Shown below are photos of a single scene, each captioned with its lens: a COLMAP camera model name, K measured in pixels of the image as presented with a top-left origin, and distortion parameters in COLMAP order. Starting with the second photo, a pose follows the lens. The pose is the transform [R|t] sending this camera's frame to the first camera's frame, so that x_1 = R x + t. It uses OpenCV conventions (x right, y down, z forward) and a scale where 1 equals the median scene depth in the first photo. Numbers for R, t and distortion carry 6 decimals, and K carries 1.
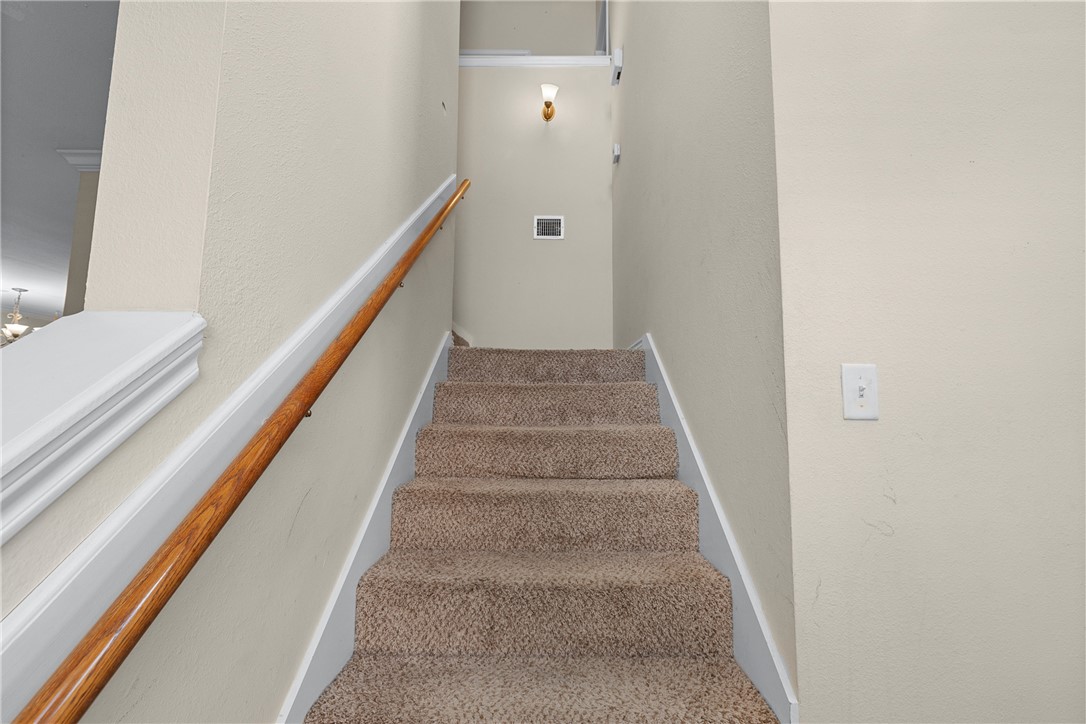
lens RADIAL K [[457.5, 0, 536.5], [0, 457.5, 365.0], [0, 0, 1]] dist [-0.000362, 0.000540]
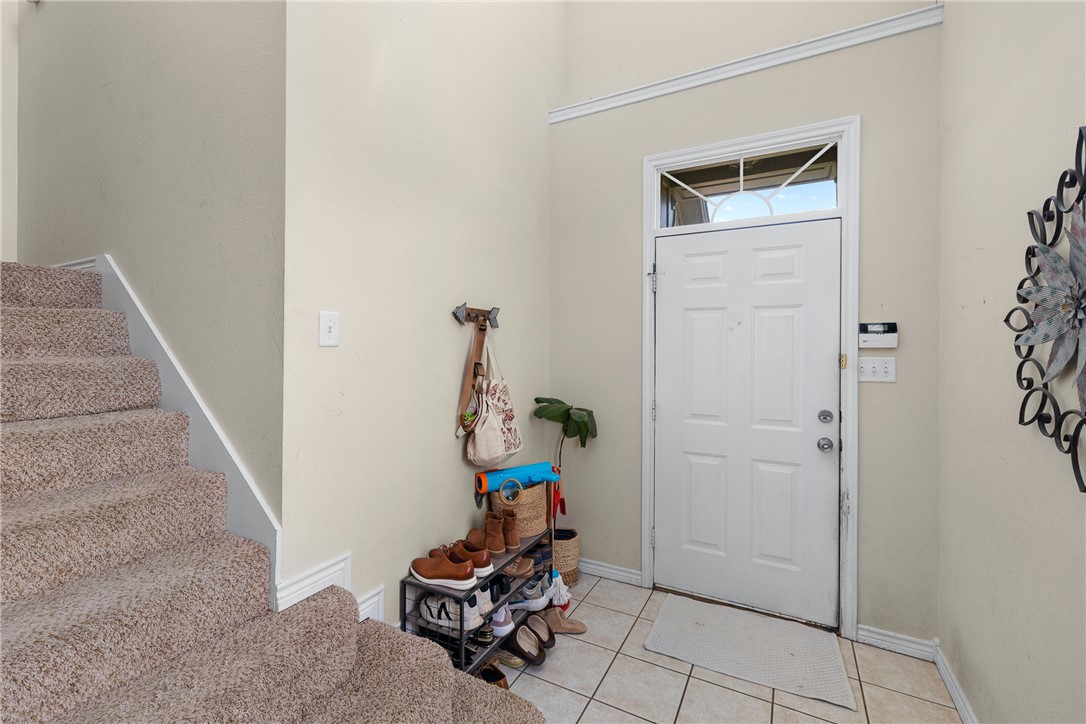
lens RADIAL K [[457.5, 0, 545.8], [0, 457.5, 345.8], [0, 0, 1]] dist [-0.000362, 0.000540]
pose [[0.462570, -0.001438, 0.886581, -0.238861], [-0.088538, 0.994925, 0.047809, -0.017862], [-0.882151, -0.100611, 0.460095, -0.270928]]
